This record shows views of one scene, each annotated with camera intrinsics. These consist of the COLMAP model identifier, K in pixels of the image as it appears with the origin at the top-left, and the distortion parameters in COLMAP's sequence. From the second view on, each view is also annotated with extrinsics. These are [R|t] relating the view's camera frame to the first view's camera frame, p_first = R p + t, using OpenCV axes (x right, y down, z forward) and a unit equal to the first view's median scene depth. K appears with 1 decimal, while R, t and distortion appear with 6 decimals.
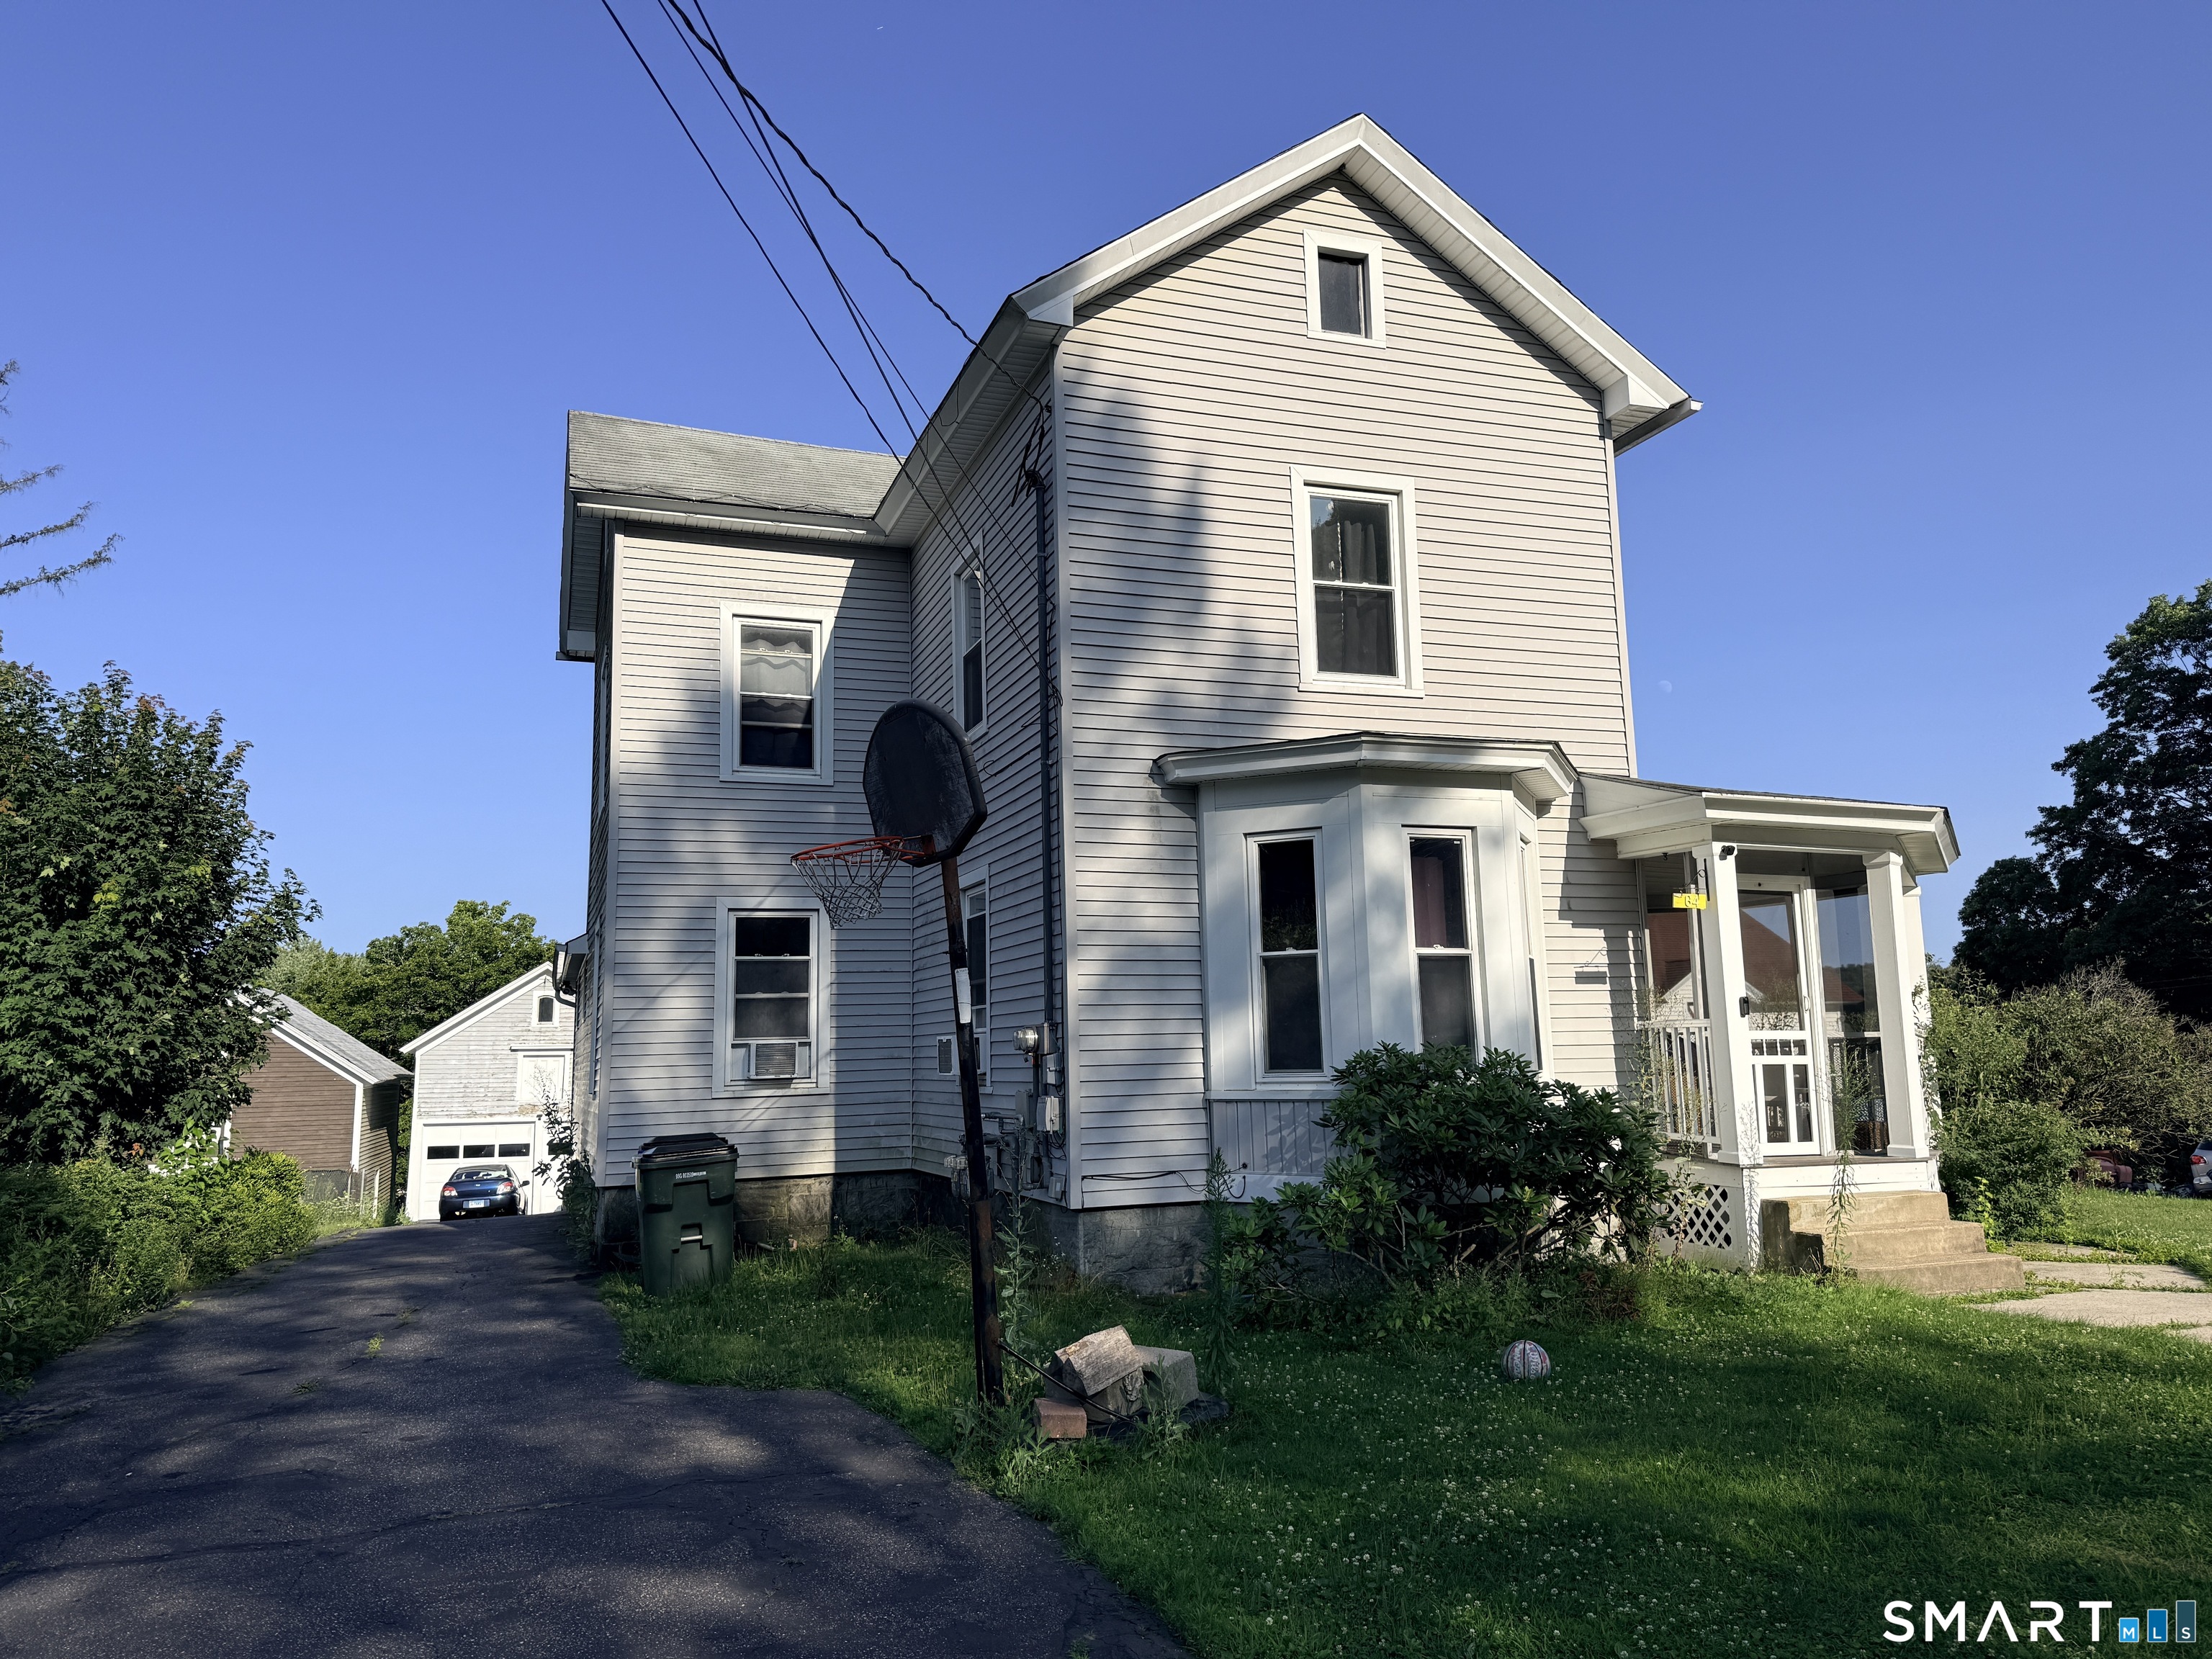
lens RADIAL K [[1560.6, 0, 1106.0], [0, 1560.6, 829.5], [0, 0, 1]] dist [0.071749, -0.083370]
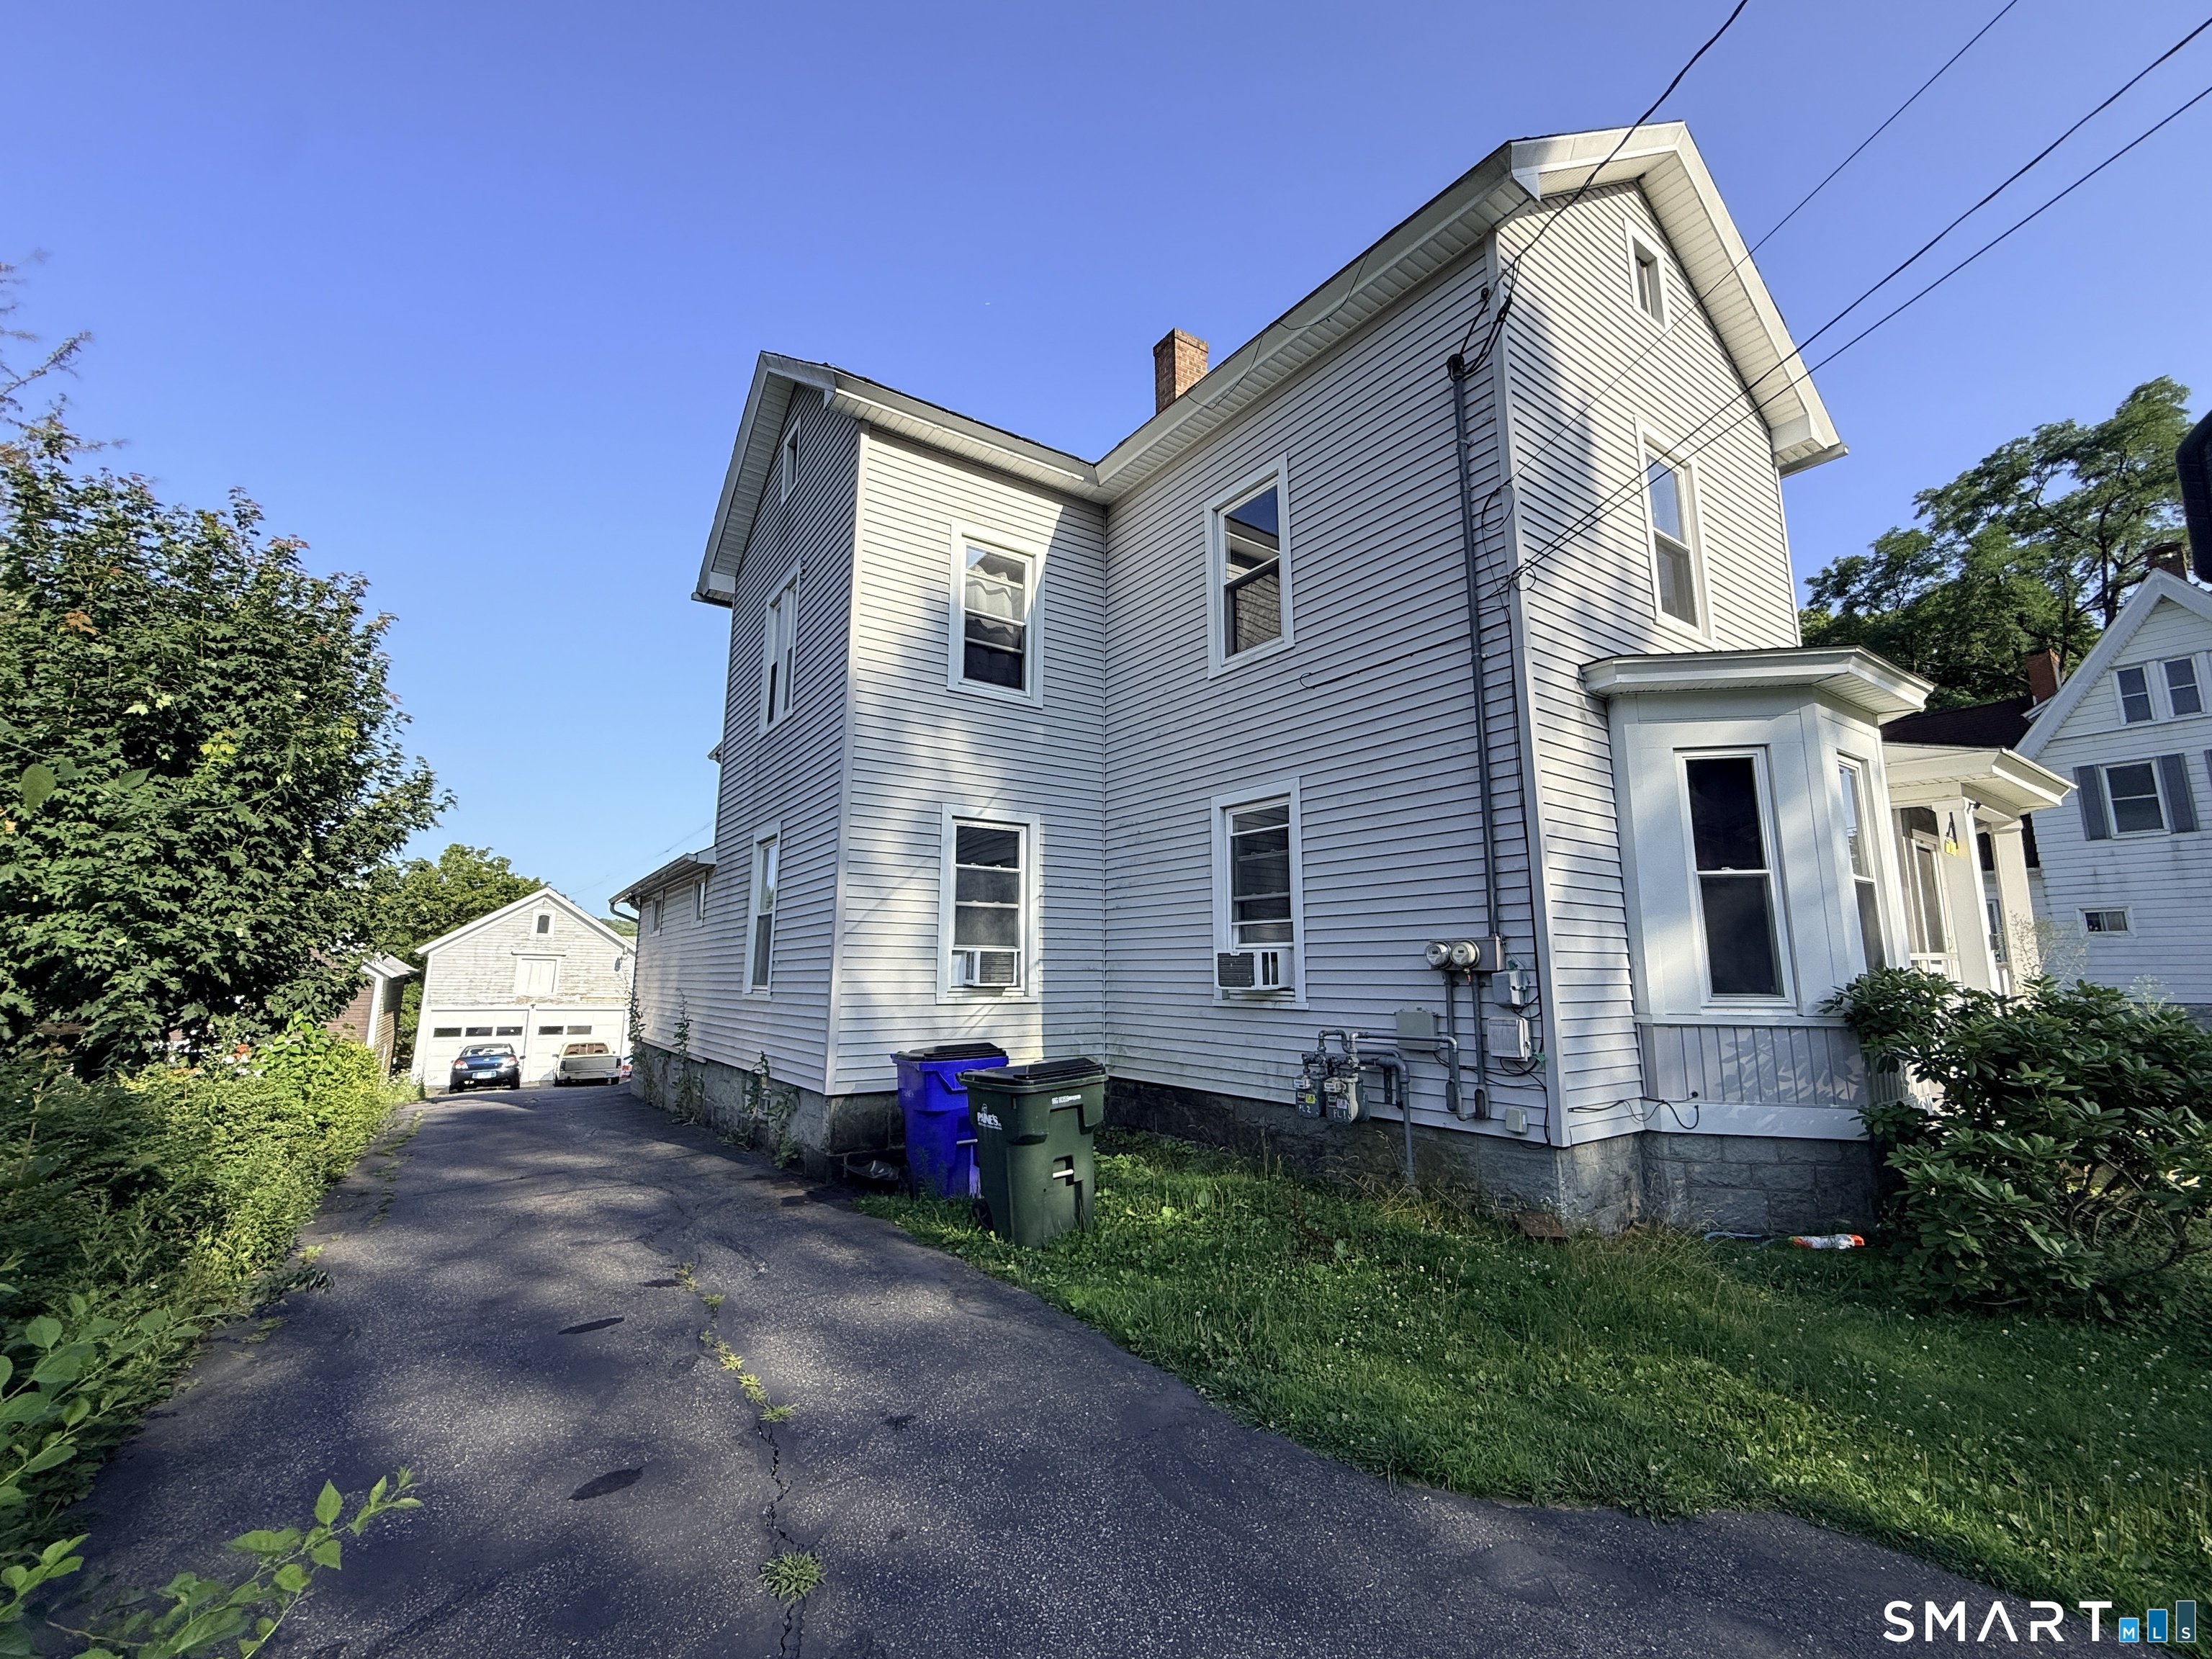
lens RADIAL K [[917.7, 0, 1106.3], [0, 917.7, 825.4], [0, 0, 1]] dist [-0.001439, -0.000116]
pose [[0.964755, 0.067894, 0.254239, -0.293476], [-0.063221, 0.997647, -0.026519, 0.065749], [-0.255442, 0.009511, 0.966778, 0.404780]]
